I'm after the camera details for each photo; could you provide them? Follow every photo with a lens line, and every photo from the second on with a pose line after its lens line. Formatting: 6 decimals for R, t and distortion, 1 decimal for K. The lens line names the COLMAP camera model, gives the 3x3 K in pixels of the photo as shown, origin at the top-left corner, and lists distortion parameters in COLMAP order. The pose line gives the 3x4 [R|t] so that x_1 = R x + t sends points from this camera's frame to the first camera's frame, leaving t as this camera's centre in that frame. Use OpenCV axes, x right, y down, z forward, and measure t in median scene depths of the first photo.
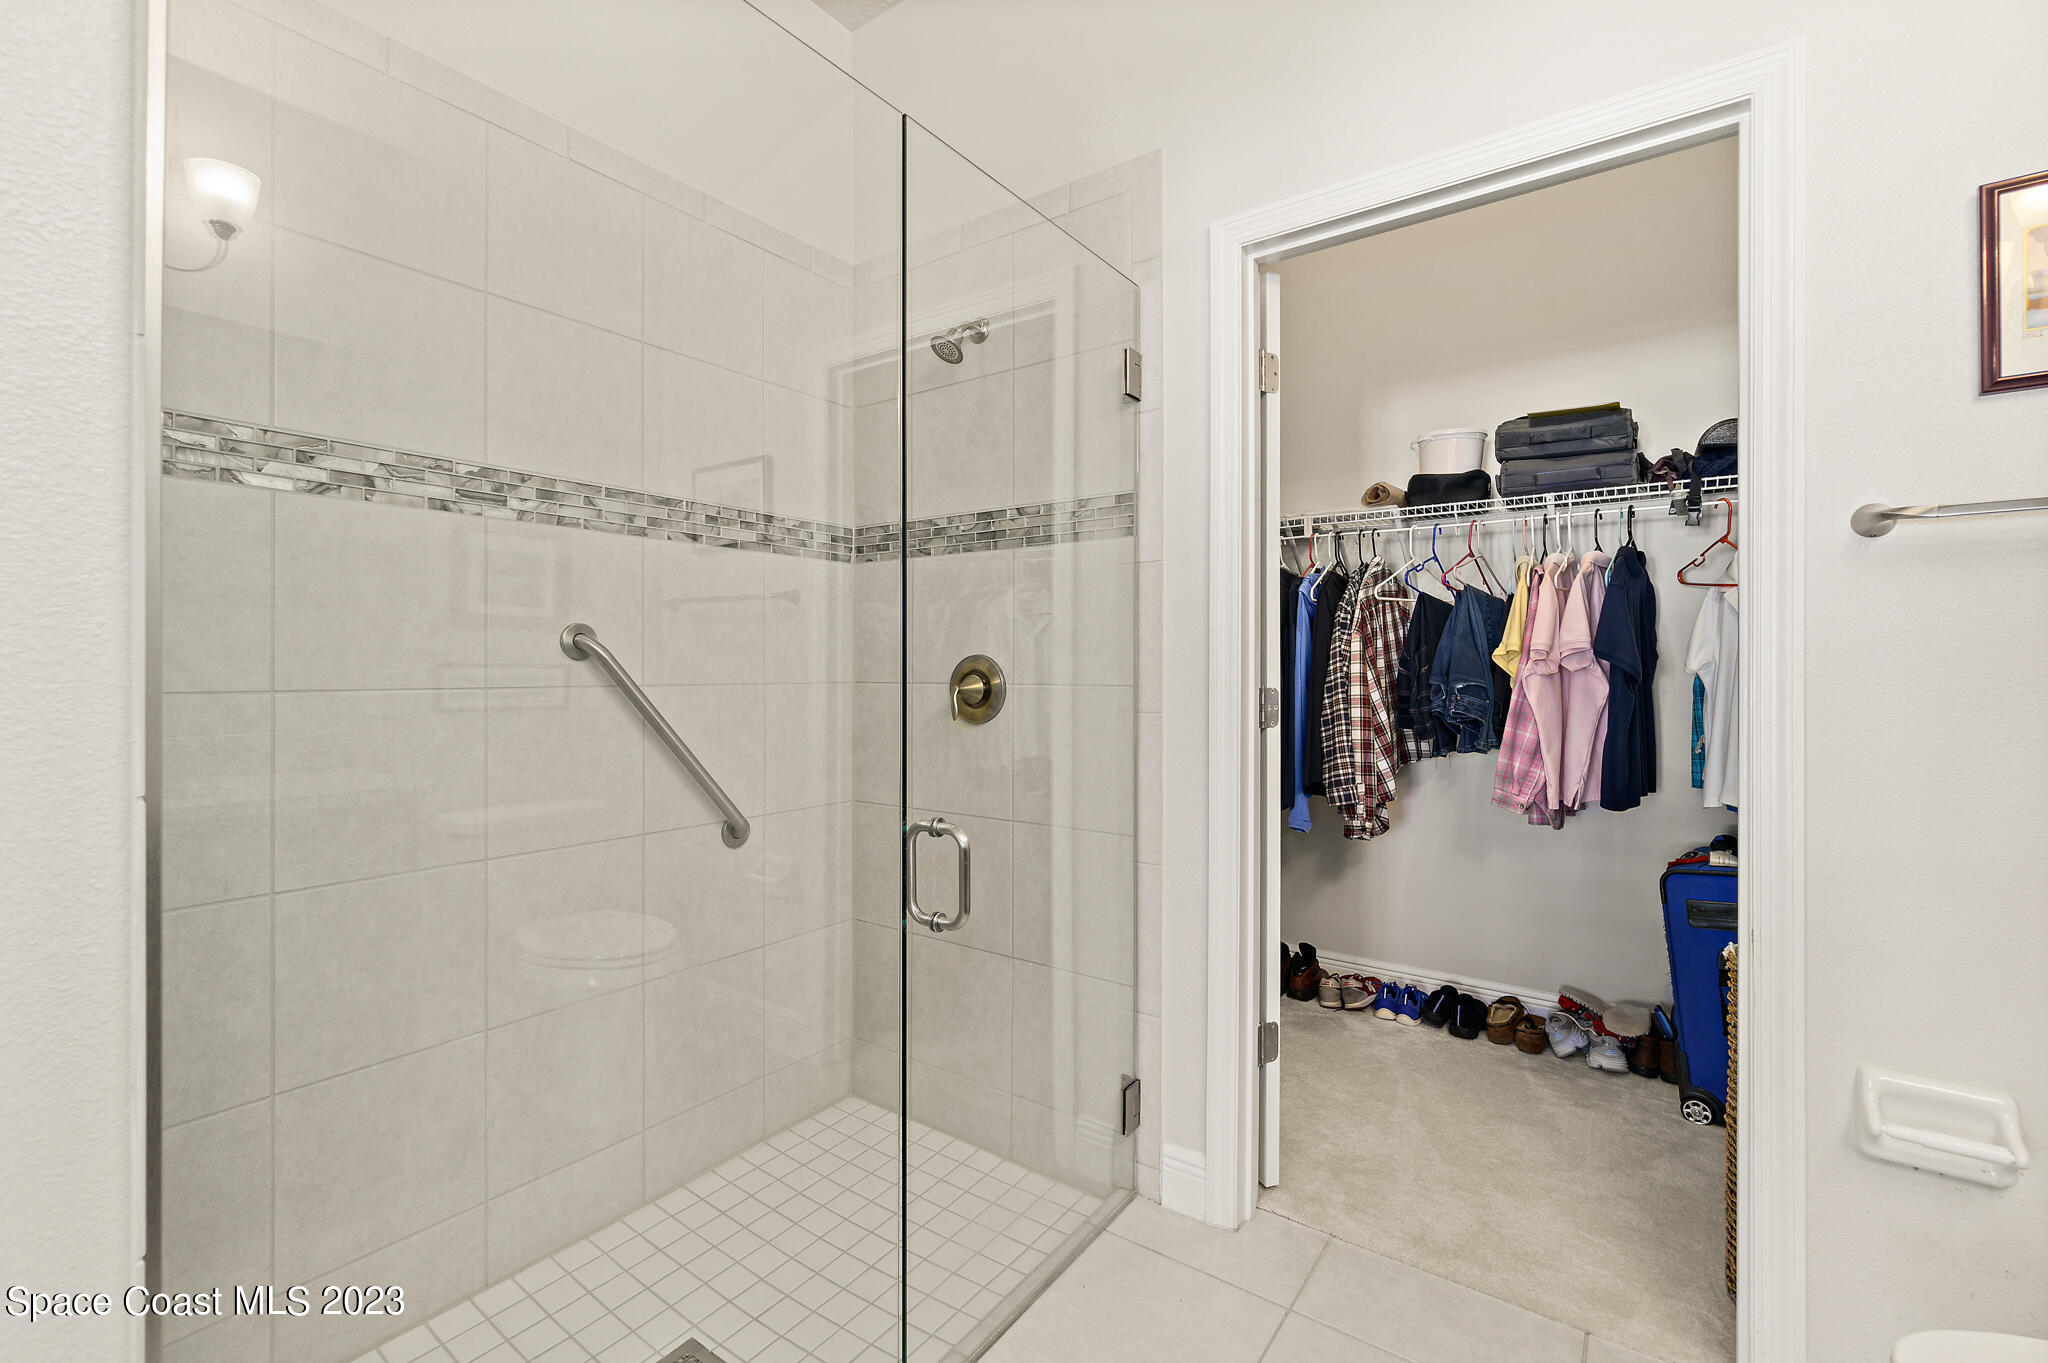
lens RADIAL K [[880.5, 0, 1020.3], [0, 880.5, 673.5], [0, 0, 1]] dist [-0.003585, 0.000659]
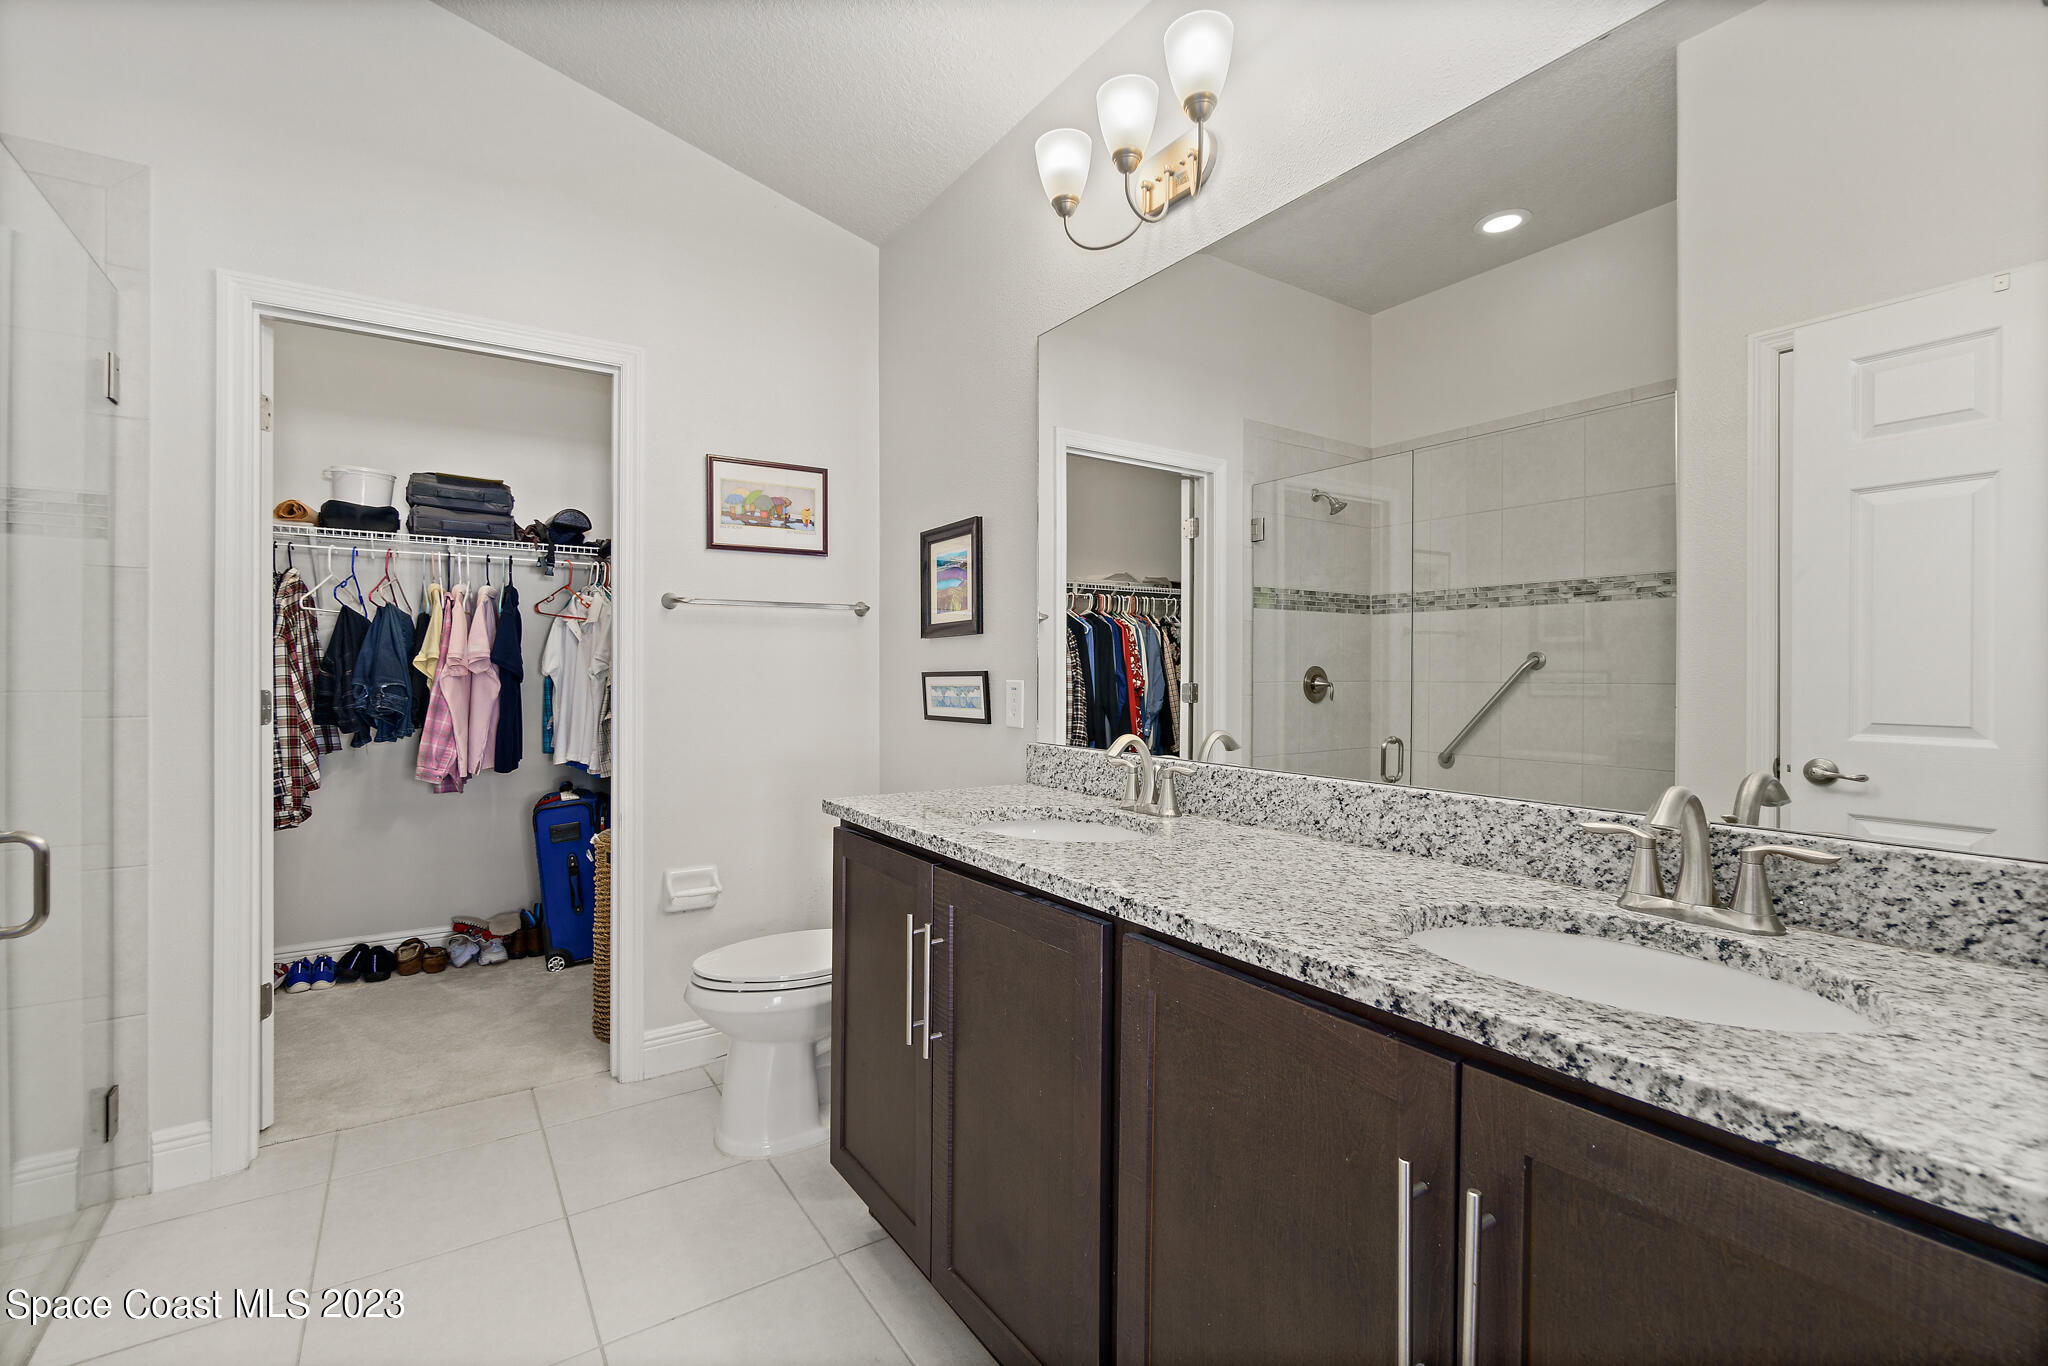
lens RADIAL K [[906.8, 0, 1002.6], [0, 906.8, 660.5], [0, 0, 1]] dist [-0.001874, -0.000602]
pose [[0.348144, 0.010980, 0.937377, -0.393199], [0.000546, 0.999929, -0.011915, -0.006024], [-0.937441, 0.004660, 0.348113, -0.245702]]
